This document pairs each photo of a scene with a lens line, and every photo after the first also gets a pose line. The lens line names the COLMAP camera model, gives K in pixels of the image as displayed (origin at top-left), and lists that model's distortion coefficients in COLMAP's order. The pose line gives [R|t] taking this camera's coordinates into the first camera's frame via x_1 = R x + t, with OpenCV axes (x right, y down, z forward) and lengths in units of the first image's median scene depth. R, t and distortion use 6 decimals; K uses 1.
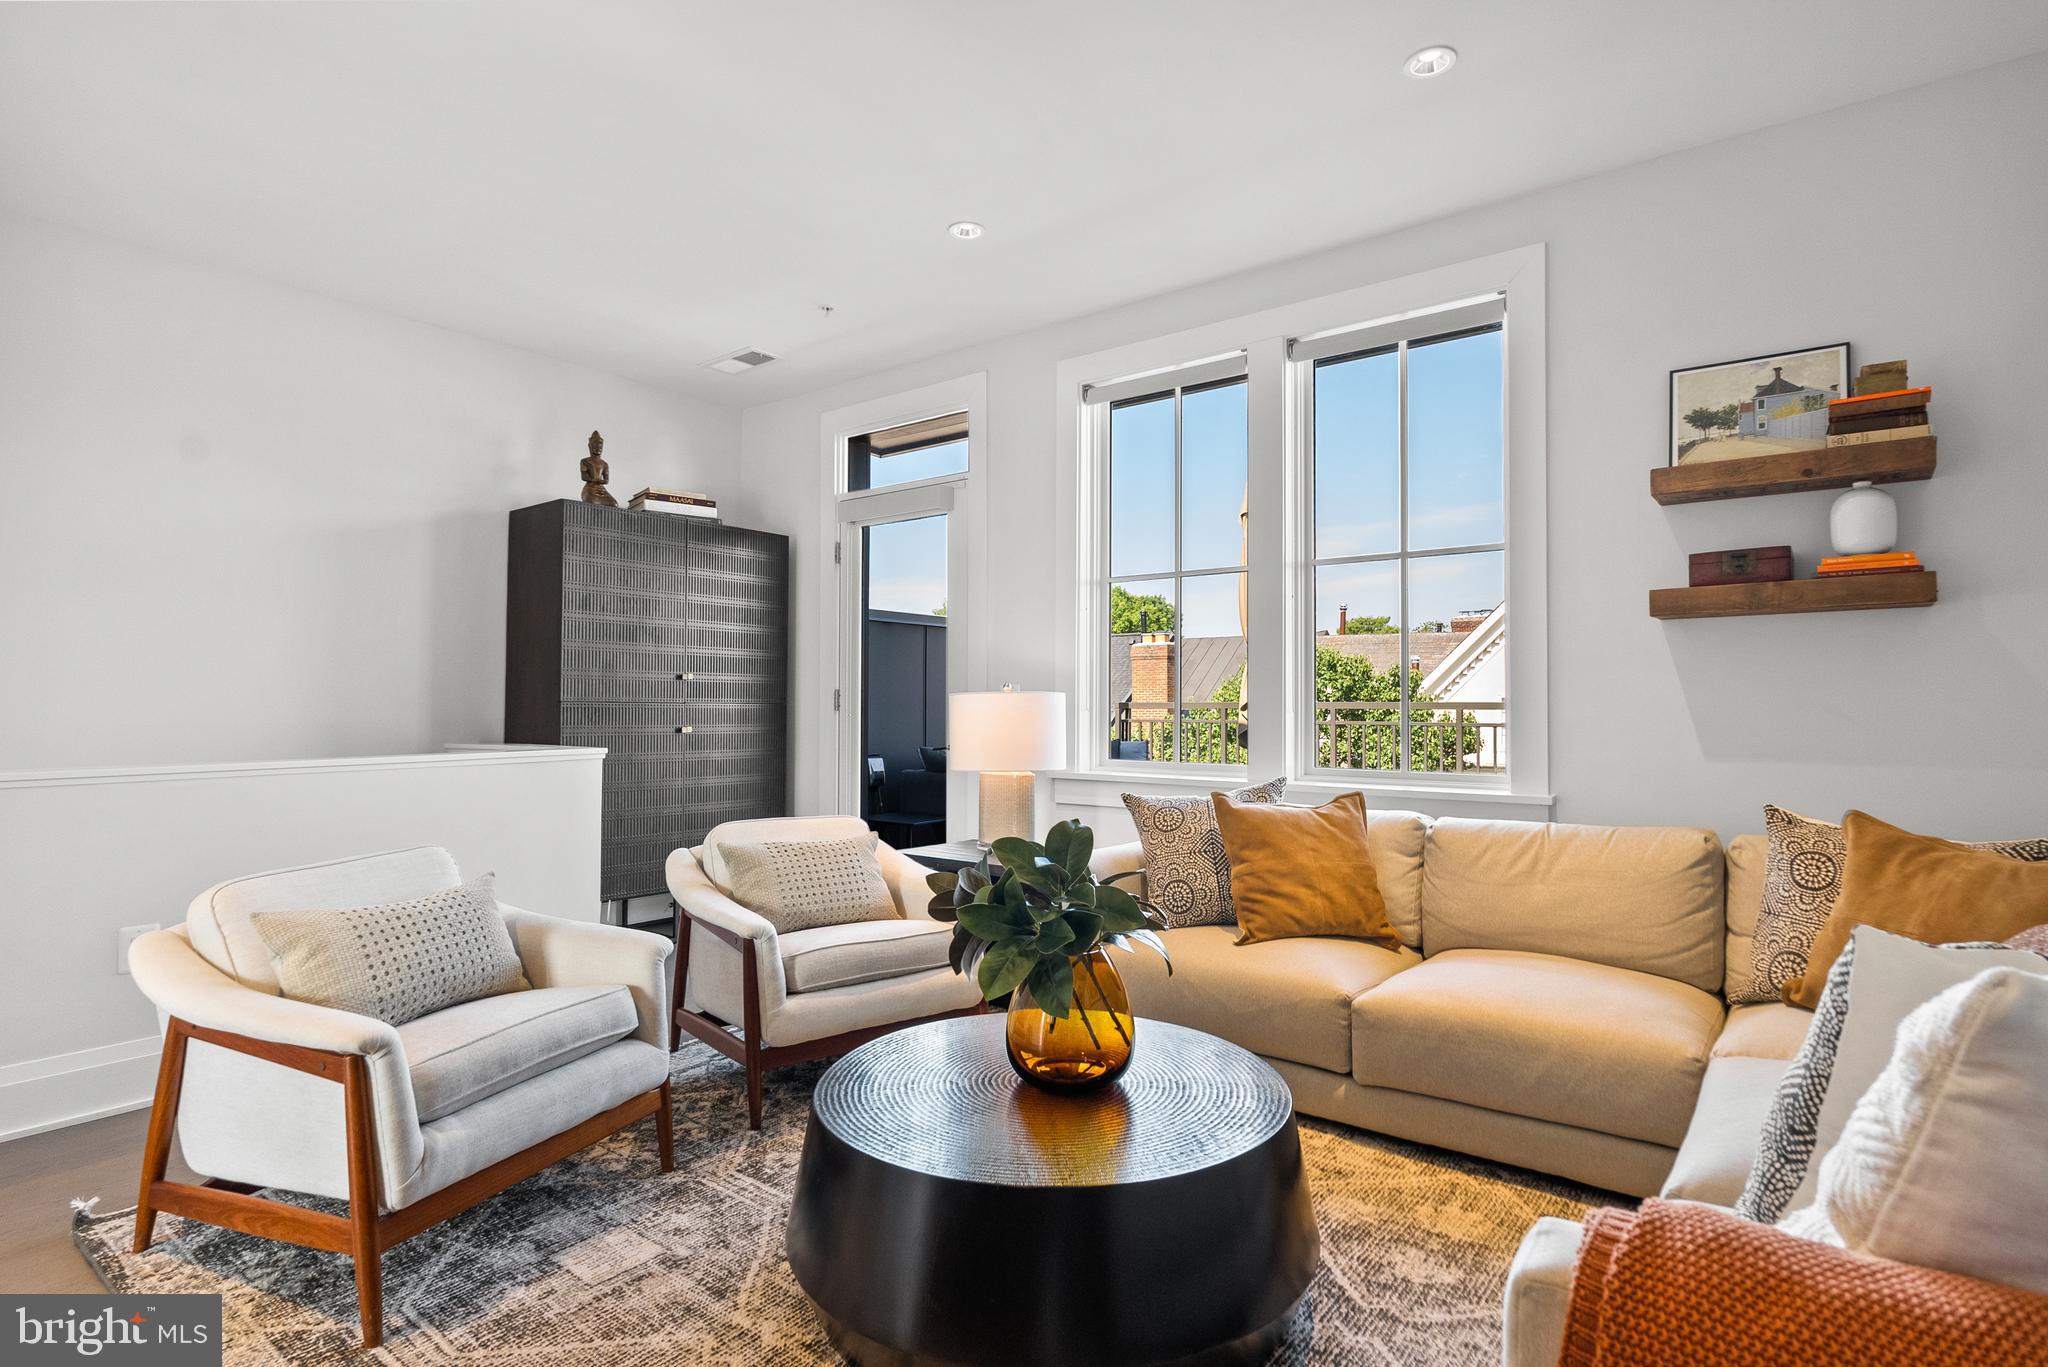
lens RADIAL K [[1041.4, 0, 1023.3], [0, 1041.4, 679.0], [0, 0, 1]] dist [-0.006286, 0.000440]
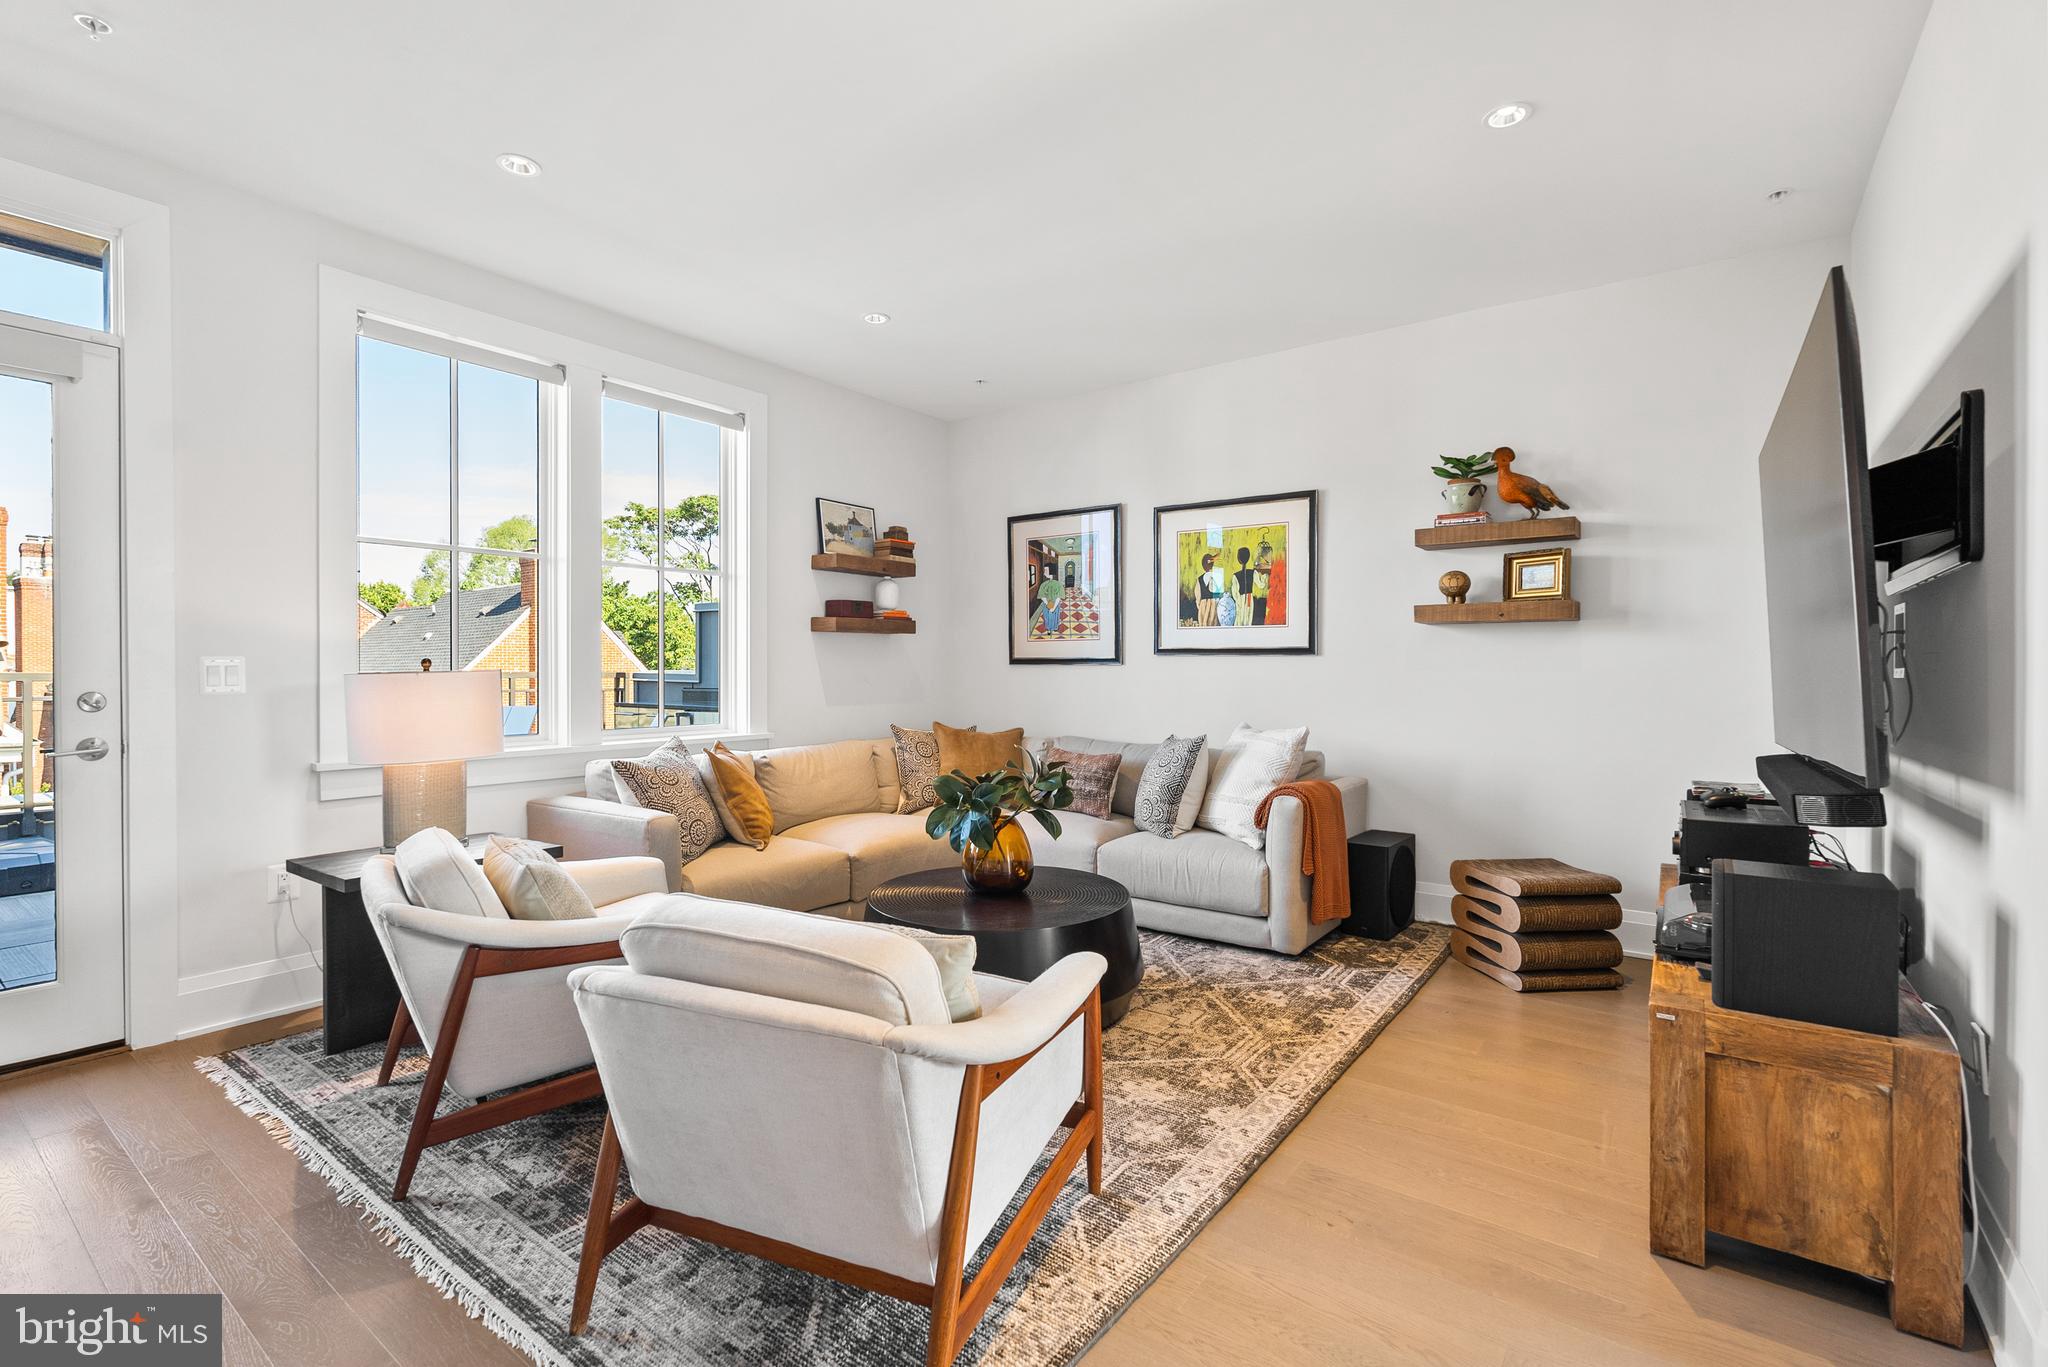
lens RADIAL K [[918.7, 0, 1025.5], [0, 918.7, 673.9], [0, 0, 1]] dist [-0.002722, 0.000858]
pose [[-0.023337, -0.008479, 0.999692, -1.051233], [-0.025977, 0.999632, 0.007872, -0.004523], [-0.999390, -0.025786, -0.023548, 0.674906]]
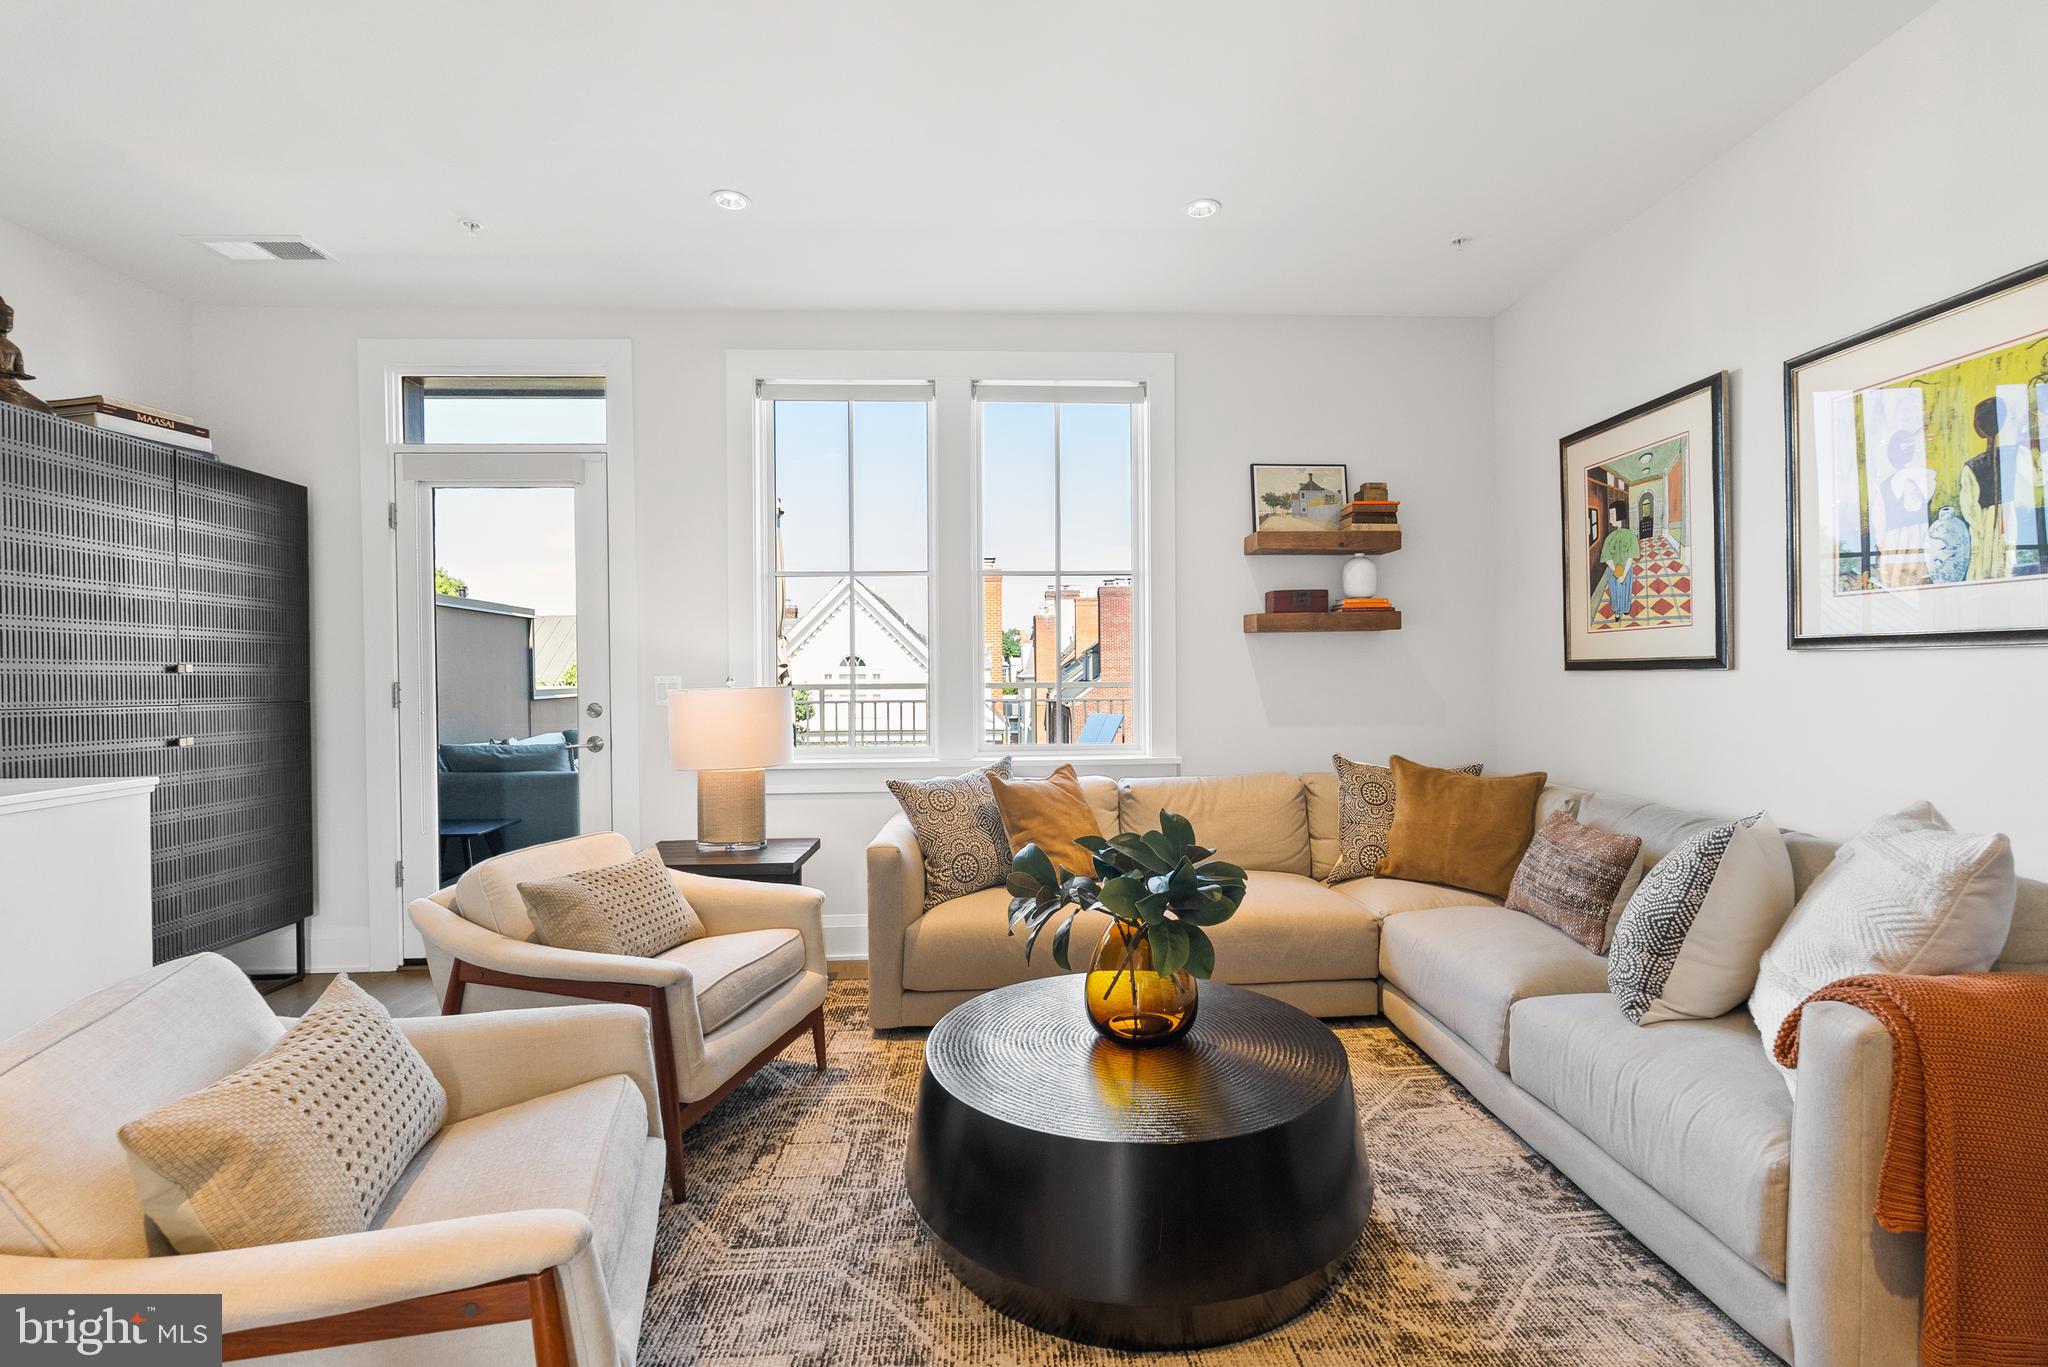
lens RADIAL K [[918.7, 0, 1032.1], [0, 918.7, 682.7], [0, 0, 1]] dist [-0.002722, 0.000858]
pose [[0.758481, -0.014137, 0.651541, -0.476127], [-0.005458, 0.999592, 0.028043, -0.021988], [-0.651672, -0.024826, 0.758095, 0.212777]]
